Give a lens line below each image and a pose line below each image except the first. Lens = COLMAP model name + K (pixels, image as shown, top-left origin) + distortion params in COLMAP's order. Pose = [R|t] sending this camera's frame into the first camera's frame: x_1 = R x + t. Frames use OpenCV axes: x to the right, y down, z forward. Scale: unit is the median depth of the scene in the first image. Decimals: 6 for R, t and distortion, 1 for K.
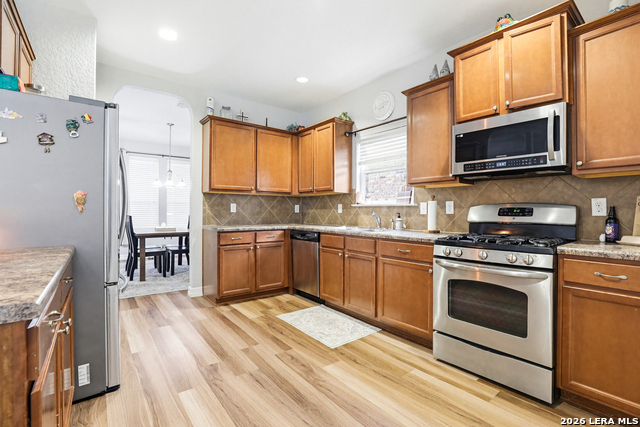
lens RADIAL K [[295.4, 0, 320.6], [0, 295.4, 211.3], [0, 0, 1]] dist [-0.027717, 0.004913]
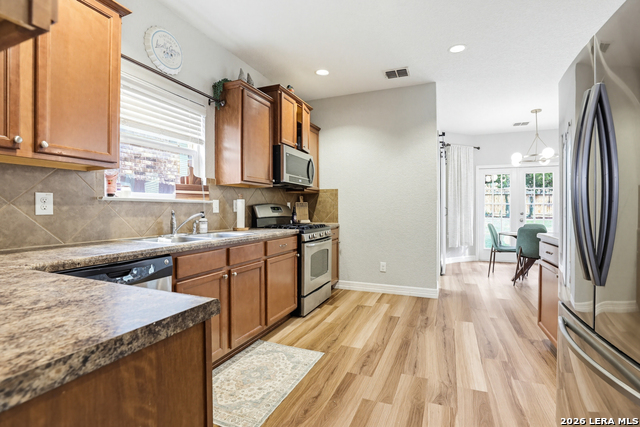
lens RADIAL K [[295.4, 0, 336.5], [0, 295.4, 211.5], [0, 0, 1]] dist [-0.027717, 0.004913]
pose [[-0.520215, -0.009978, 0.853977, -0.852492], [-0.002314, 0.999945, 0.010274, -0.007032], [-0.854032, 0.003369, -0.520209, 1.565952]]
